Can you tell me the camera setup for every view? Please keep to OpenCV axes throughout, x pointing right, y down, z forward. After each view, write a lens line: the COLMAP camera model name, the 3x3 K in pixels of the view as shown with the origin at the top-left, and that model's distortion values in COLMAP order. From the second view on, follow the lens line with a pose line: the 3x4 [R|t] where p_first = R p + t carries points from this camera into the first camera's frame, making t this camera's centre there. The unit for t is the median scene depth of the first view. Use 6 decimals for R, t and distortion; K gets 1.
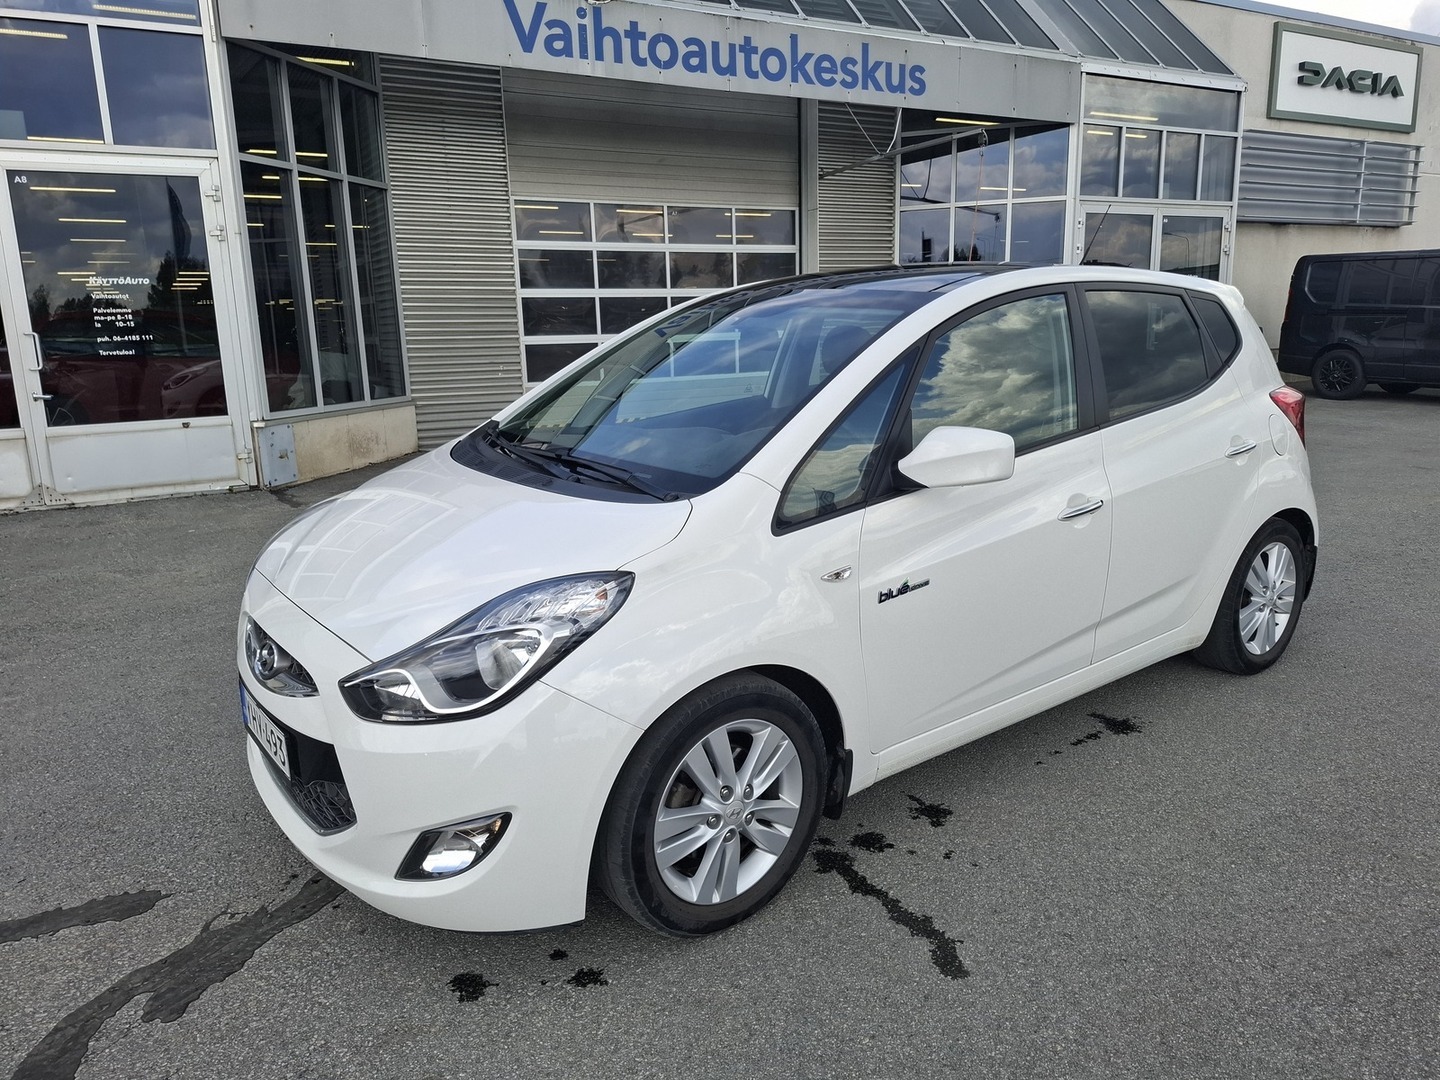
lens RADIAL K [[1054.4, 0, 725.6], [0, 1054.4, 547.0], [0, 0, 1]] dist [0.008498, 0.004027]
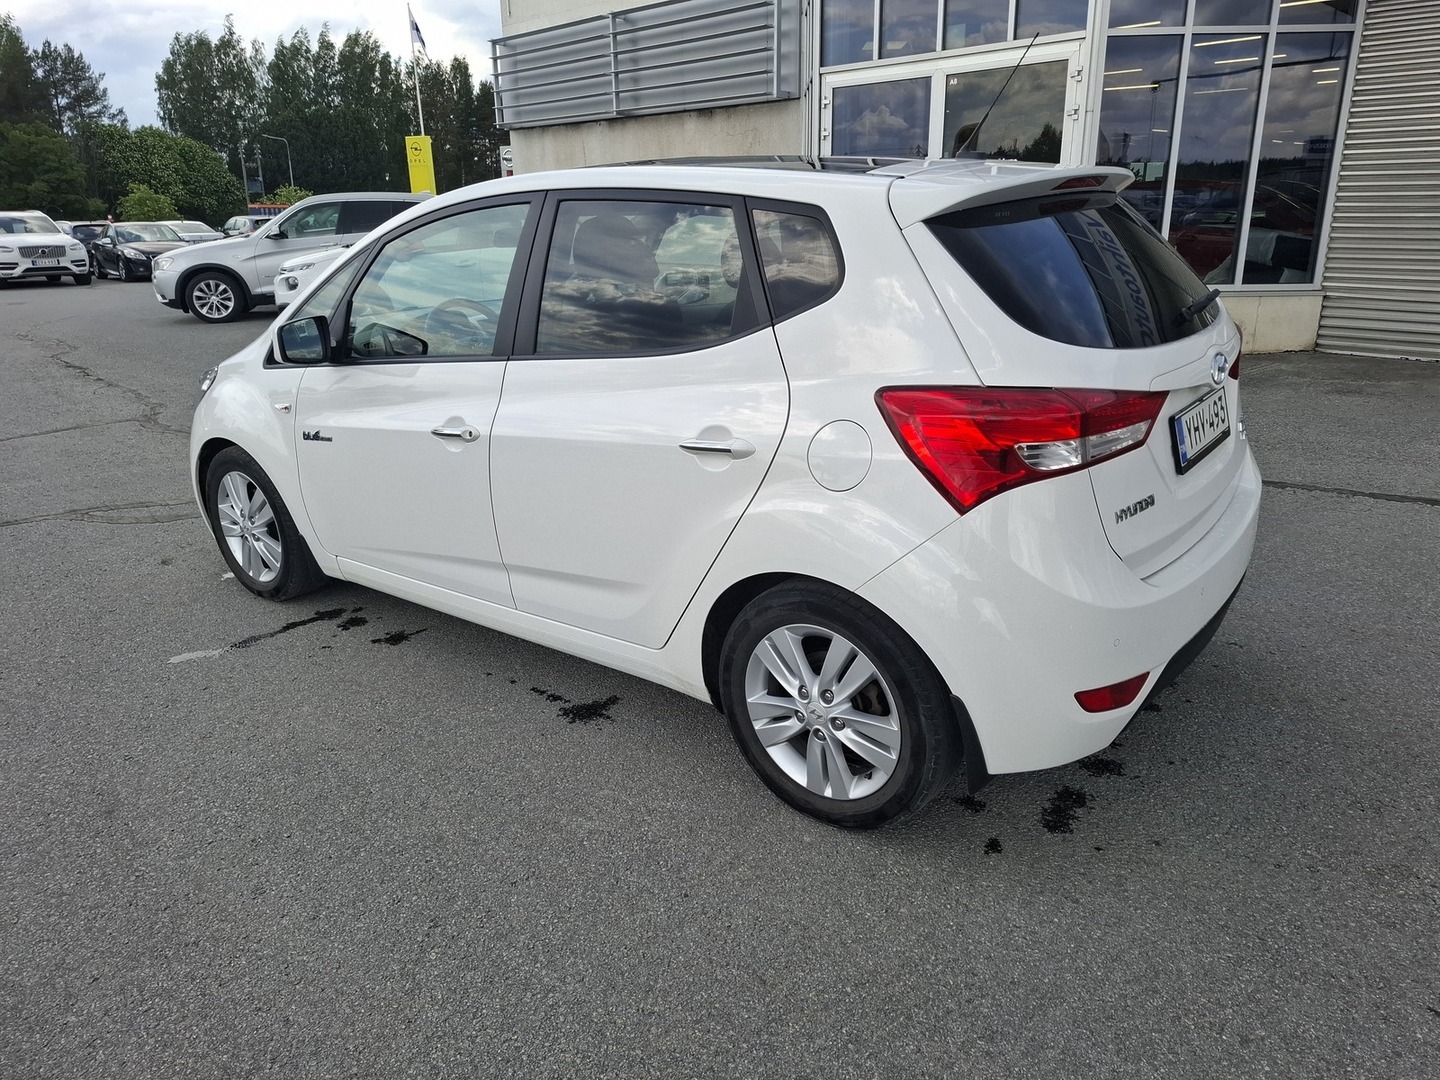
lens RADIAL K [[1054.4, 0, 722.9], [0, 1054.4, 532.3], [0, 0, 1]] dist [0.008498, 0.004027]
pose [[0.232611, 0.315177, -0.920085, 1.106224], [-0.201756, 0.941092, 0.271366, -0.222094], [0.951413, 0.122510, 0.282497, 0.801100]]
